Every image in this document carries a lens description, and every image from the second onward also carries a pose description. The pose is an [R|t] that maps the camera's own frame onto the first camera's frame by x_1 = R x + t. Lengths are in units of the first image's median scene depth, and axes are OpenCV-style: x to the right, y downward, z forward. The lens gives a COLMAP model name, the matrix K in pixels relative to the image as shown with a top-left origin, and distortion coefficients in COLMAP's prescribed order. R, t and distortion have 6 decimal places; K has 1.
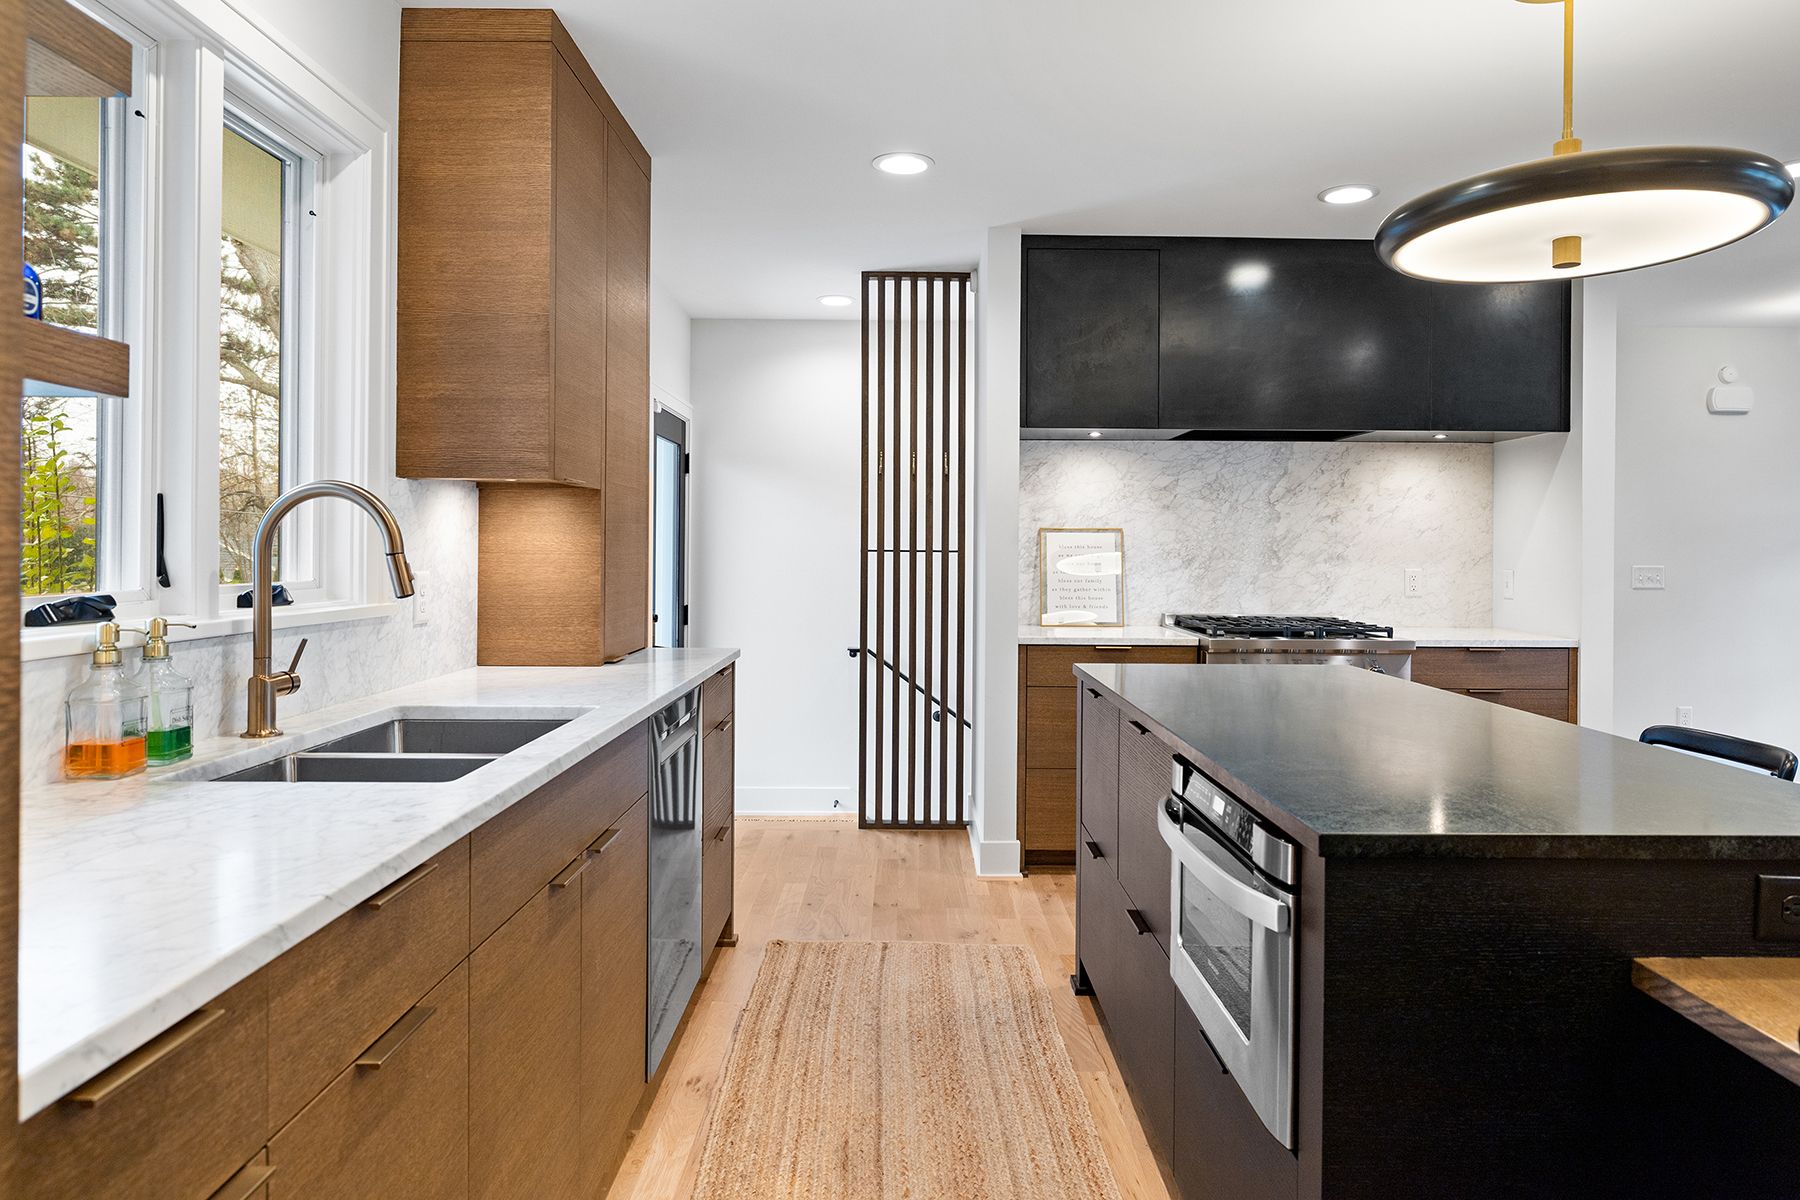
lens RADIAL K [[1120.2, 0, 873.7], [0, 1120.2, 542.1], [0, 0, 1]] dist [0.025620, -0.012483]
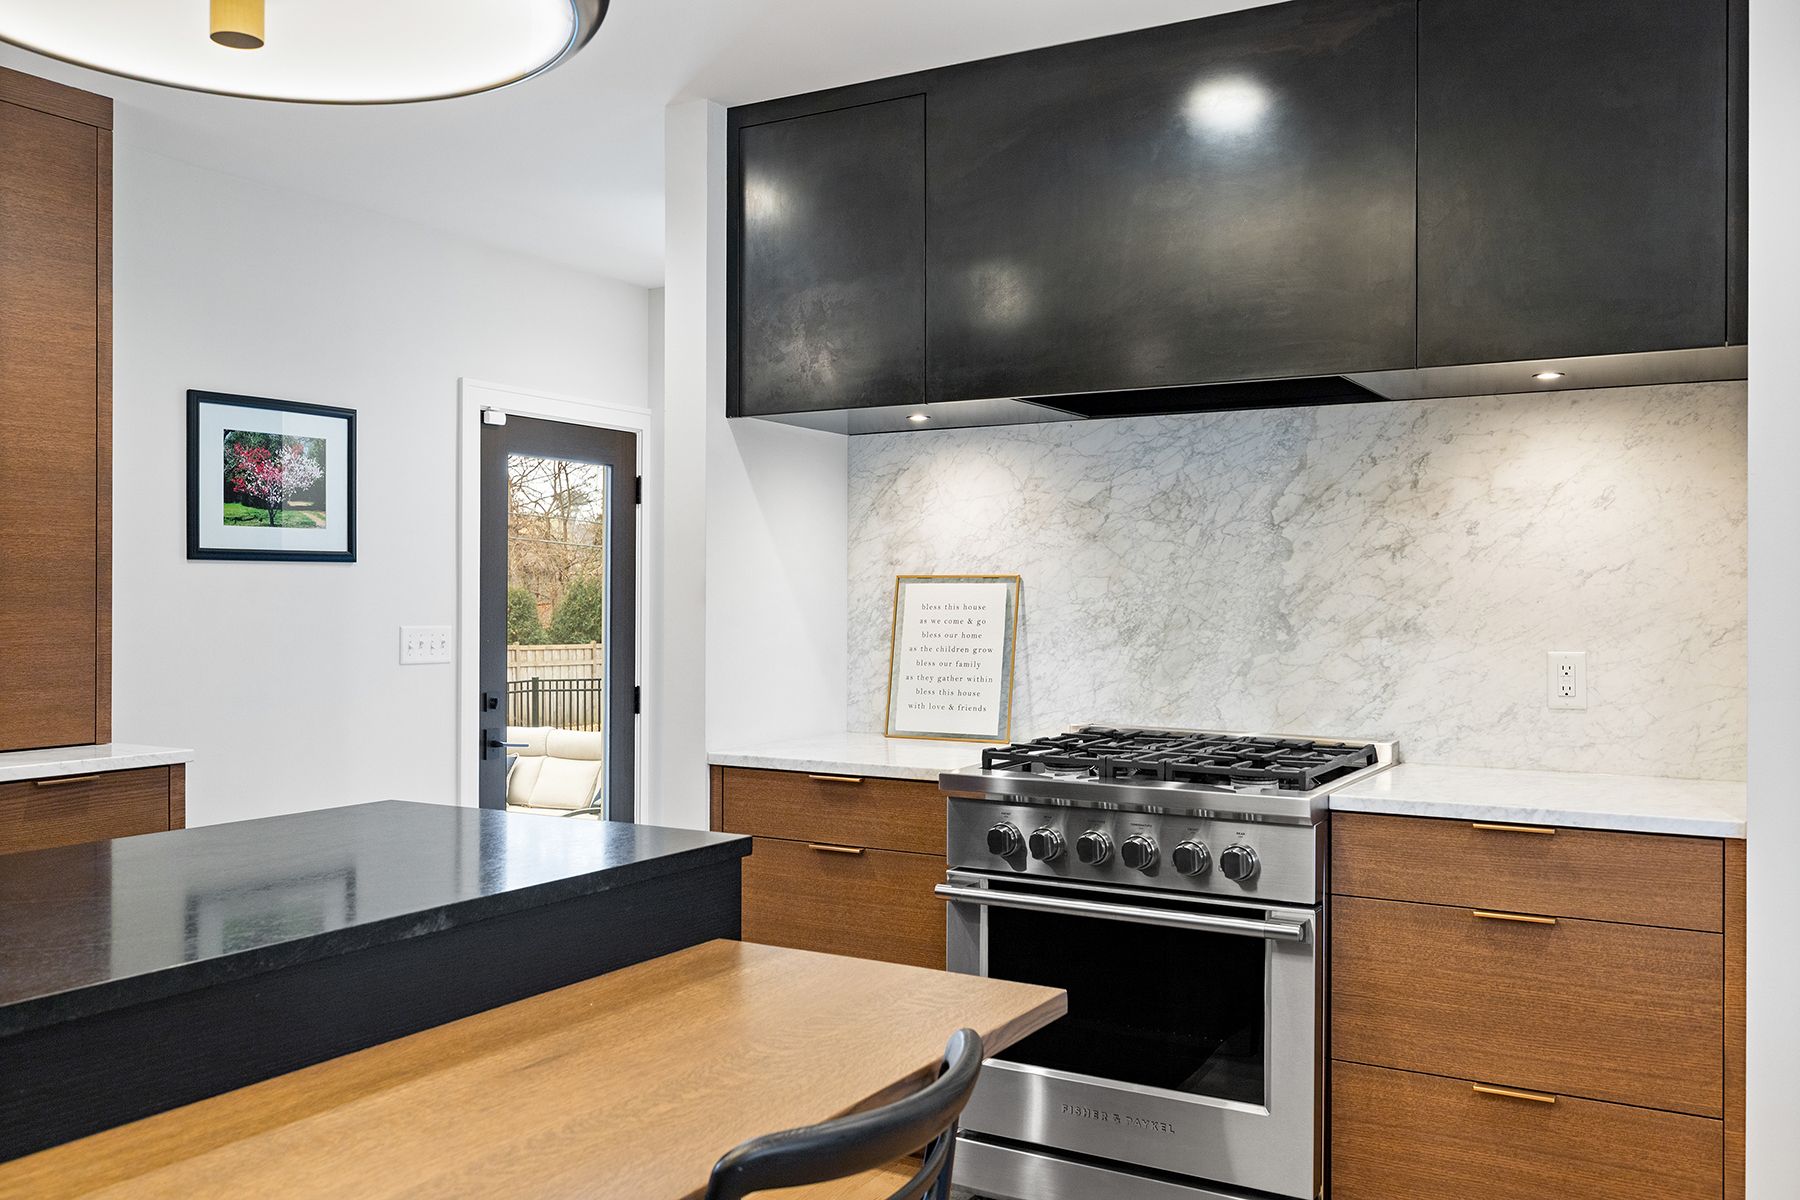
lens RADIAL K [[1476.2, 0, 850.2], [0, 1476.2, 600.9], [0, 0, 1]] dist [-0.011314, 0.012176]
pose [[0.852893, -0.003873, -0.522071, 0.546860], [0.006145, 0.999978, 0.002620, -0.001428], [0.522049, -0.005442, 0.852898, 0.297694]]
